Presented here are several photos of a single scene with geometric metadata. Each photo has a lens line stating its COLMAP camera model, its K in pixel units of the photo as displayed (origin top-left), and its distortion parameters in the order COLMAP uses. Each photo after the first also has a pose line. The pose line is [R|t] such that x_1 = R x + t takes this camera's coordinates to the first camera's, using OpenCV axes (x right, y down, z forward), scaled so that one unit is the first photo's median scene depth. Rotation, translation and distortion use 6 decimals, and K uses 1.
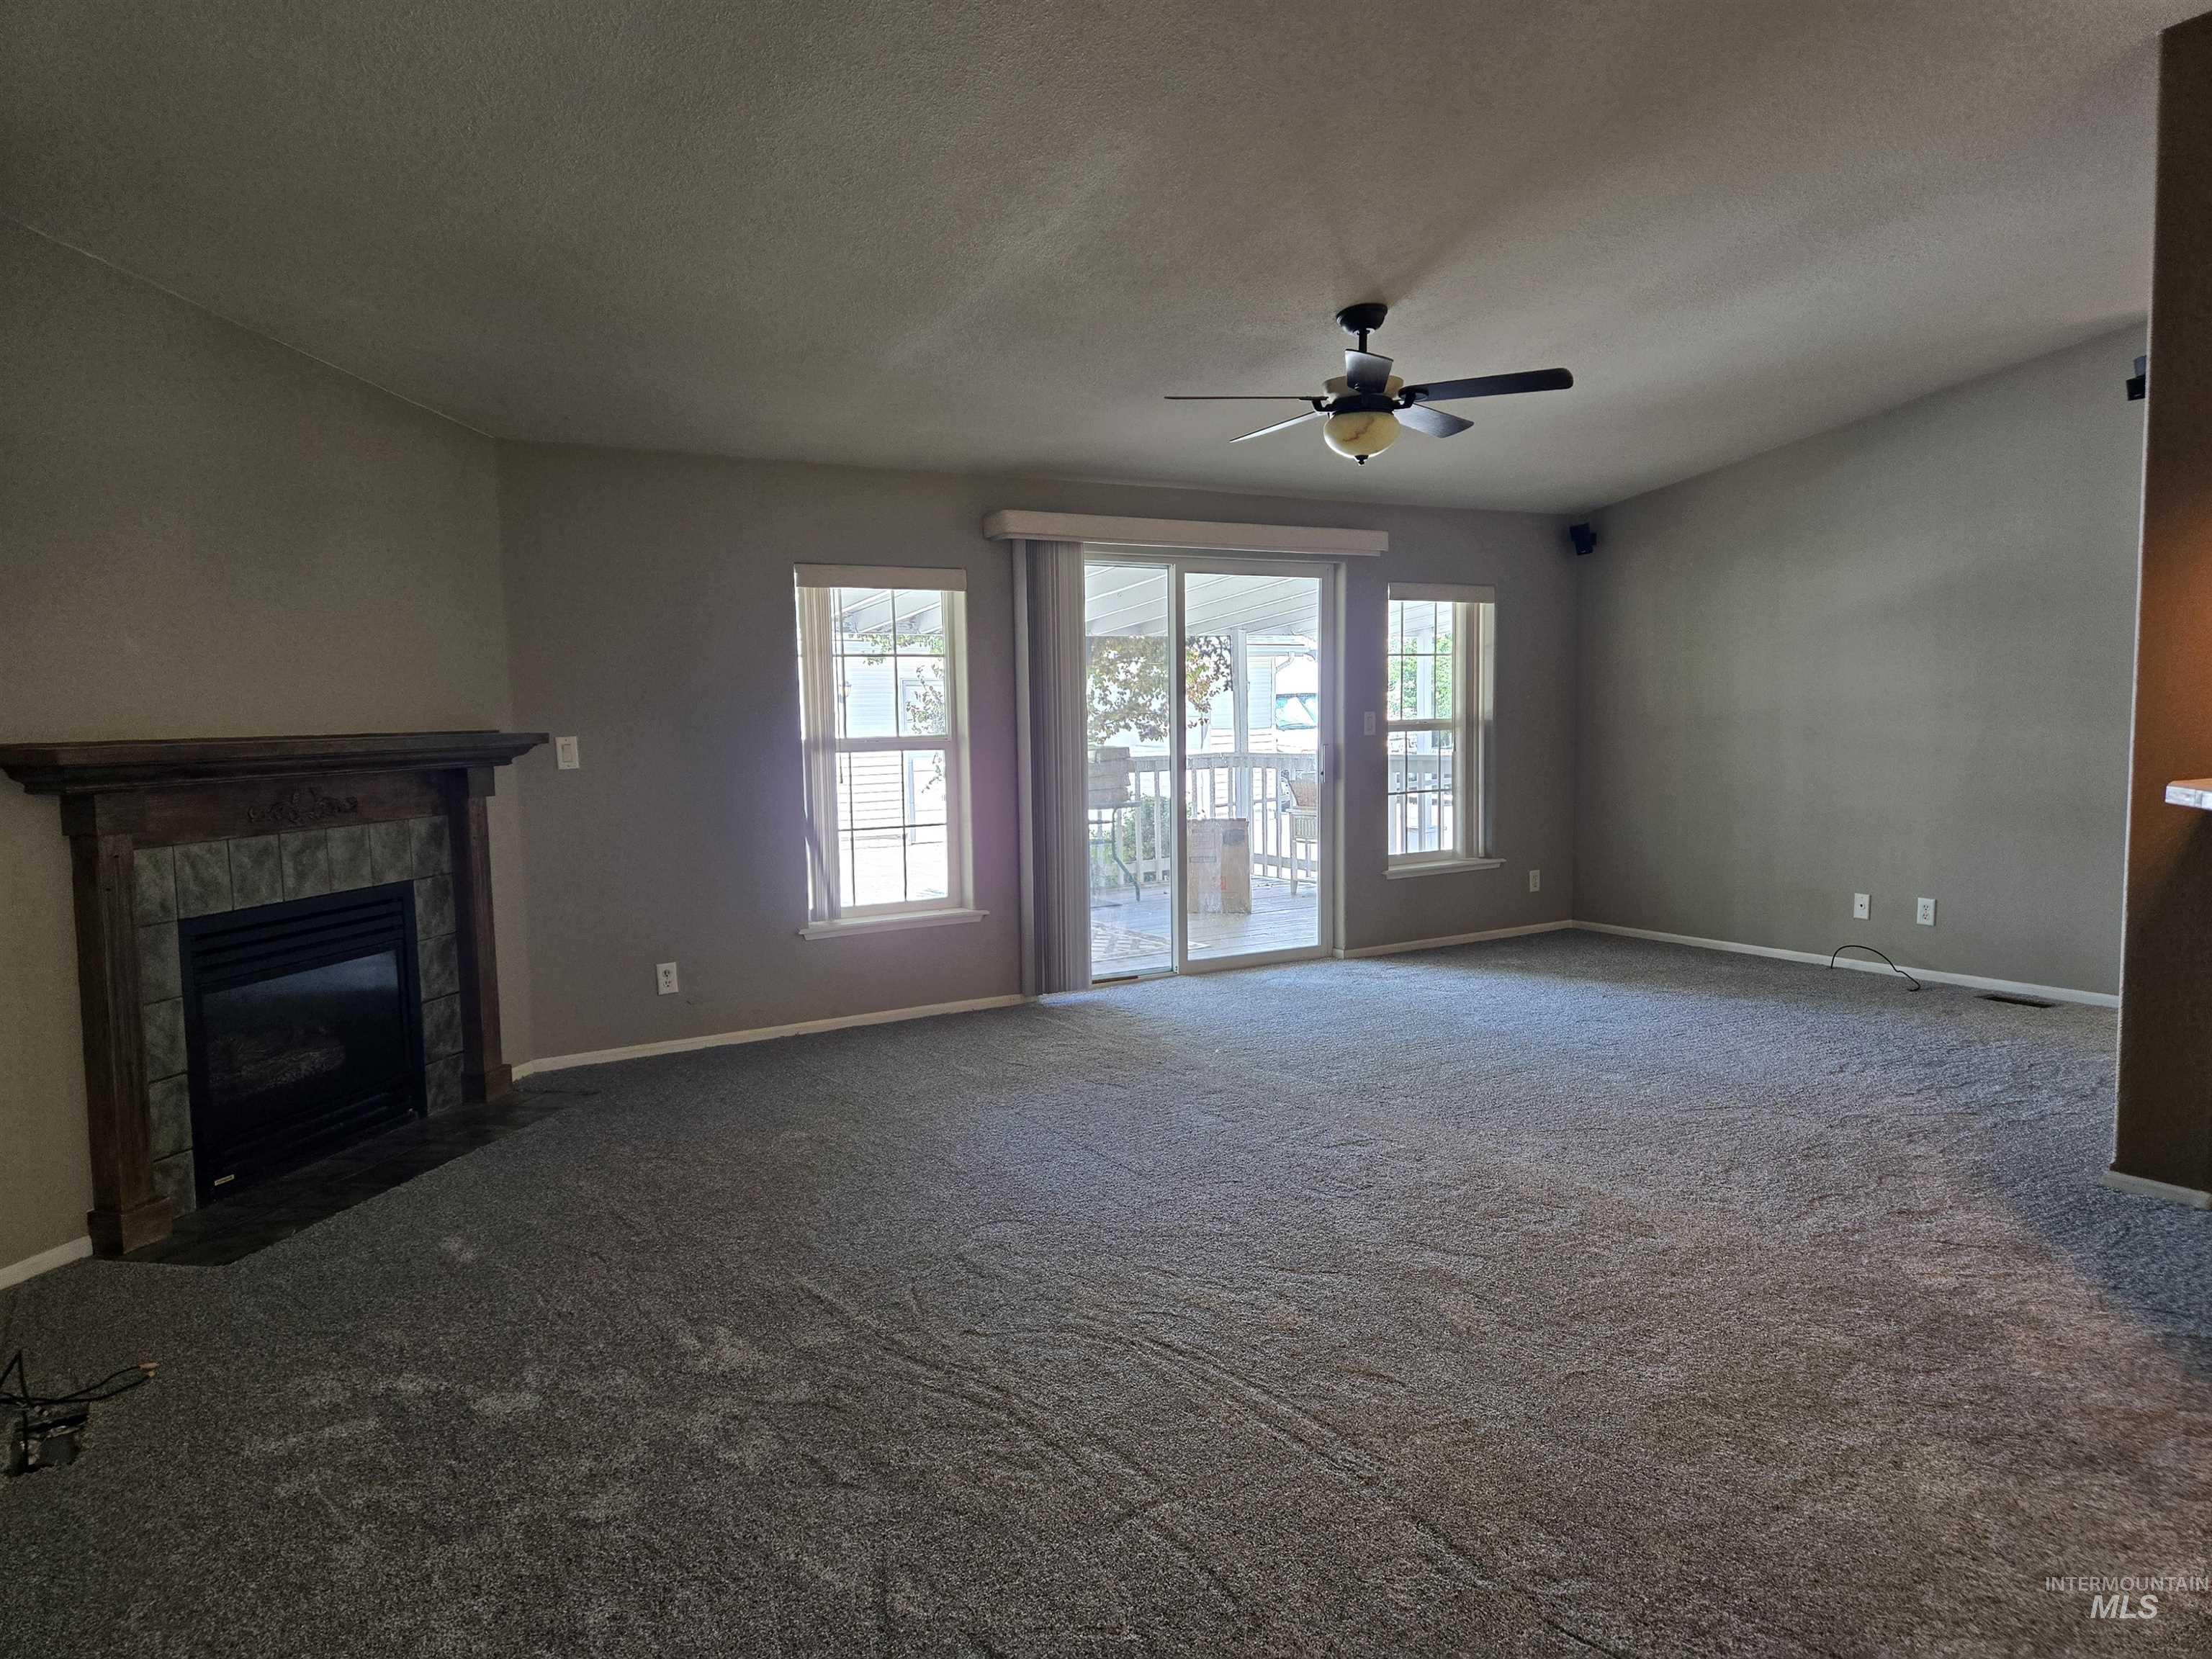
lens RADIAL K [[1473.0, 0, 1098.7], [0, 1473.0, 822.0], [0, 0, 1]] dist [0.073954, -0.057105]
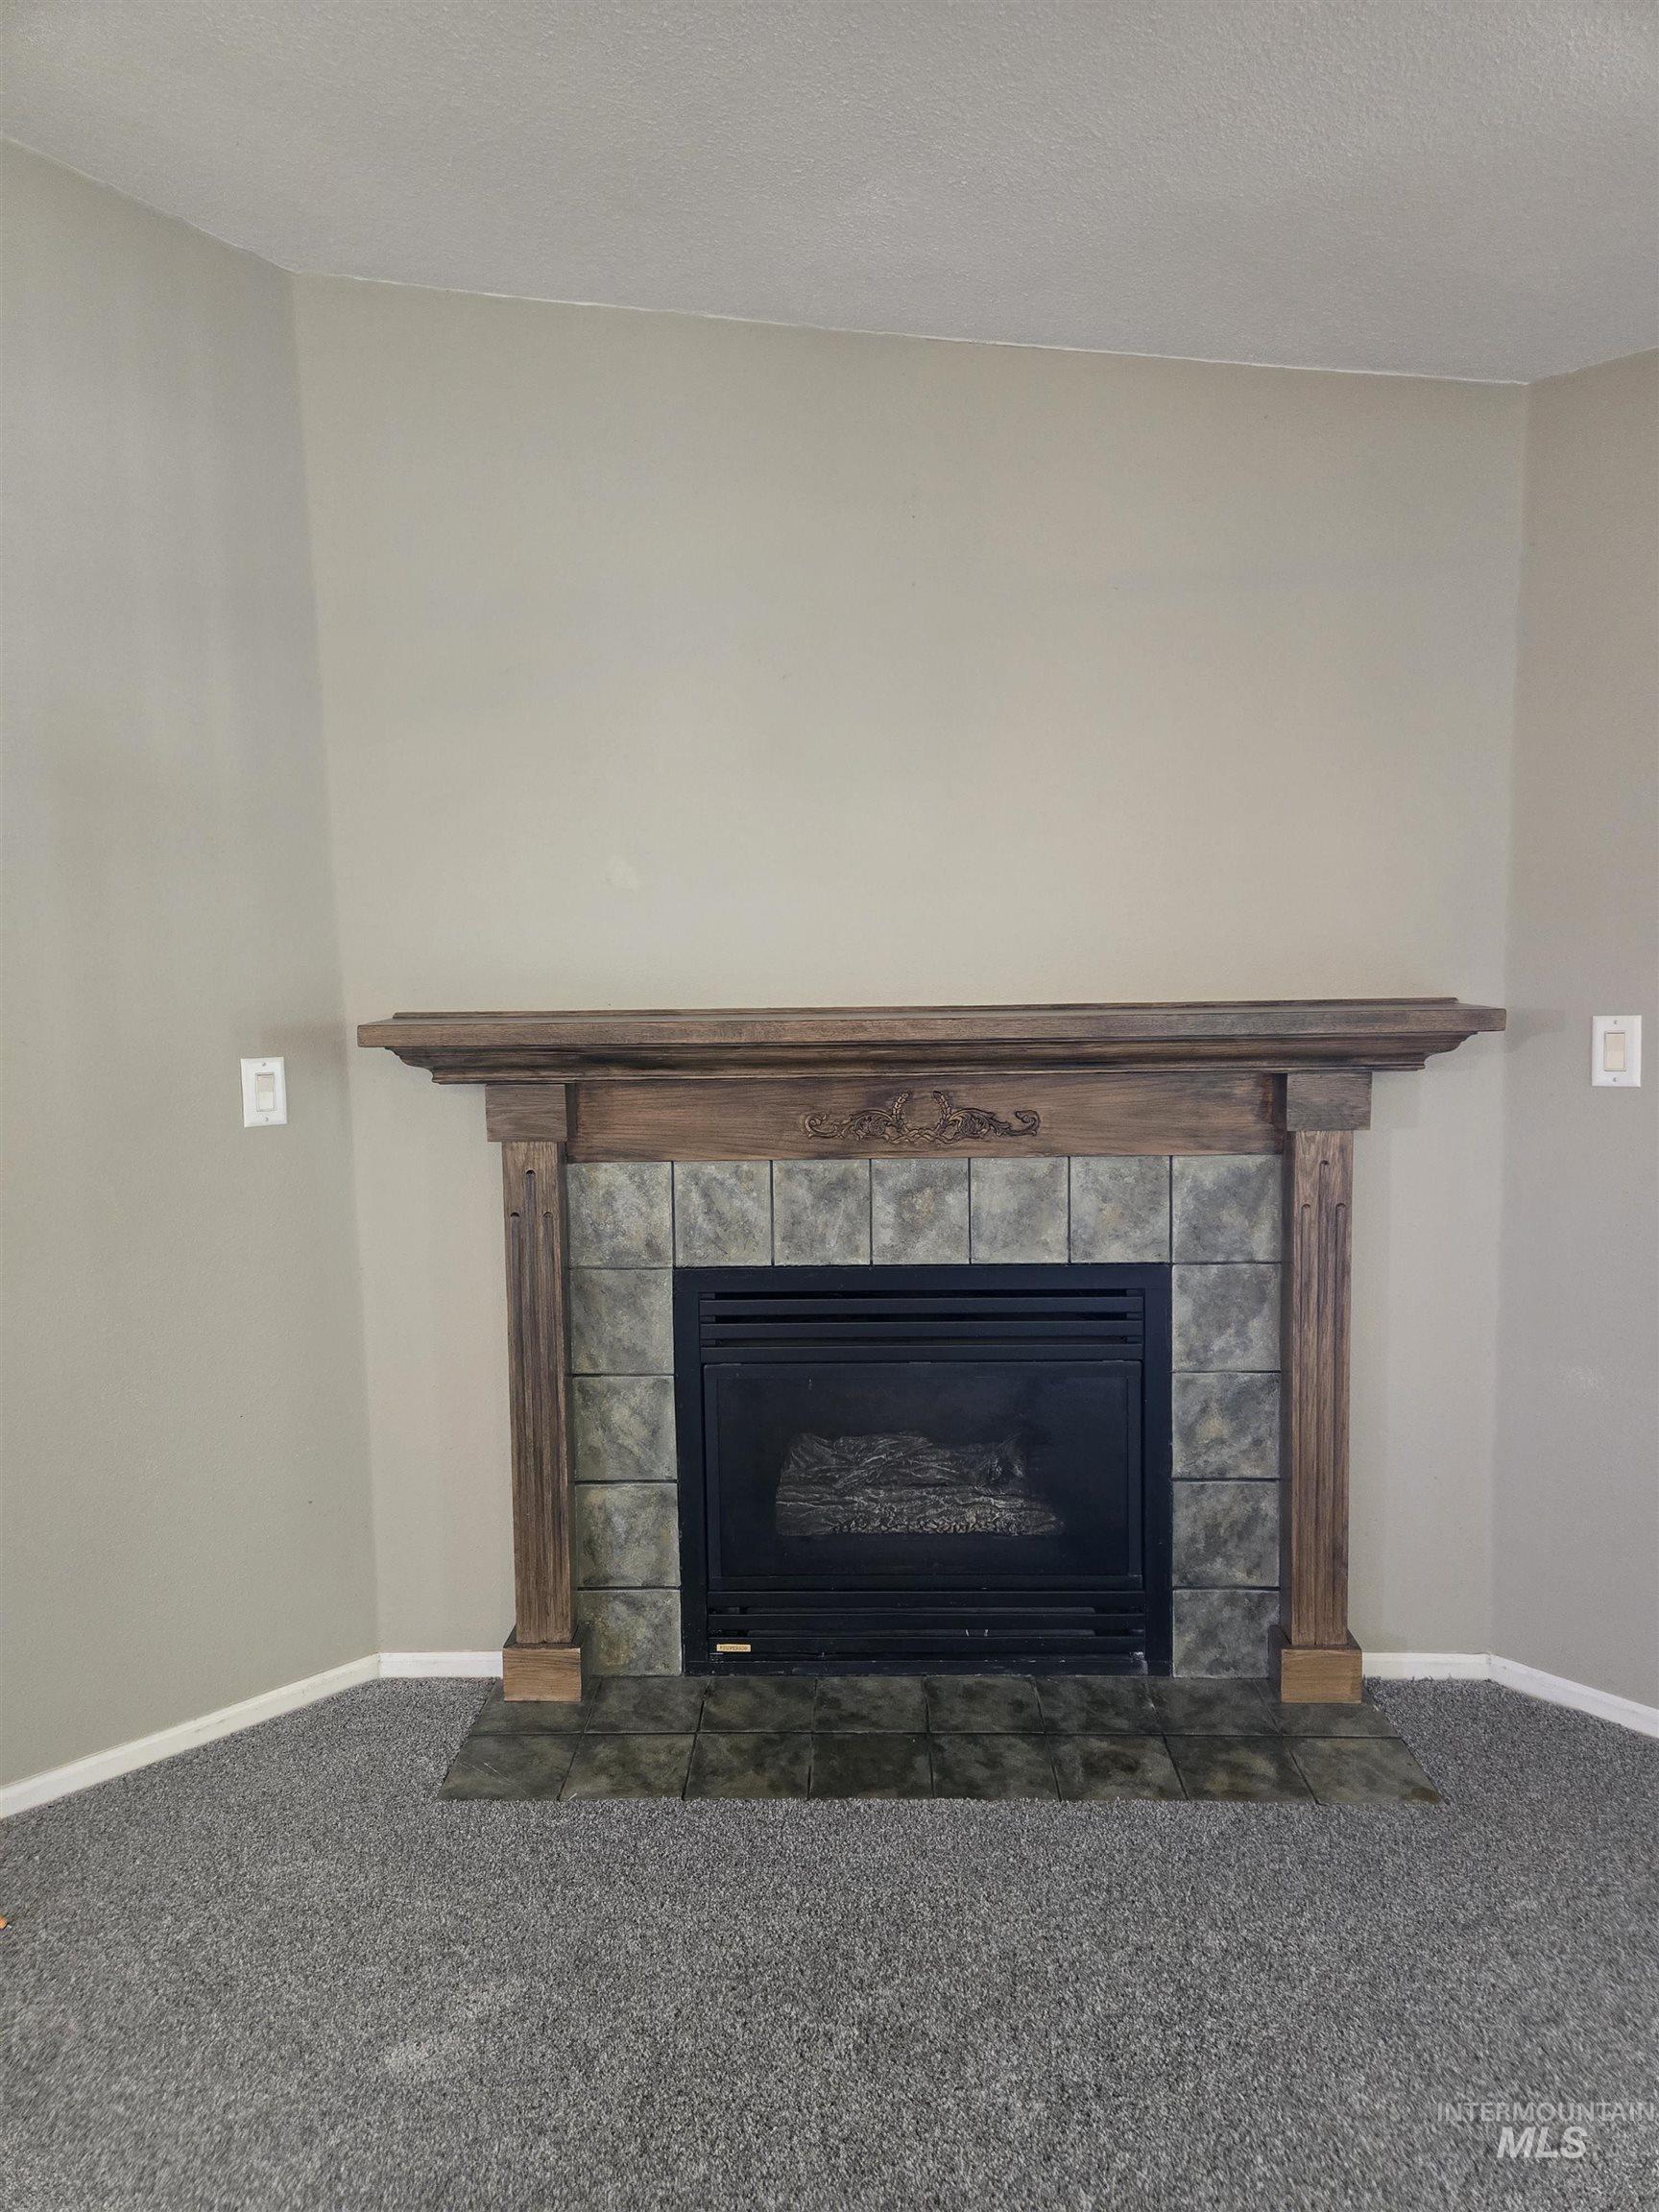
lens RADIAL K [[1473.0, 0, 822.8], [0, 1473.0, 1110.3], [0, 0, 1]] dist [0.073954, -0.057105]
pose [[0.203805, 0.104990, -0.973366, 0.059562], [-0.066119, 0.993439, 0.093311, -0.067872], [0.976776, 0.045340, 0.209410, 0.812668]]
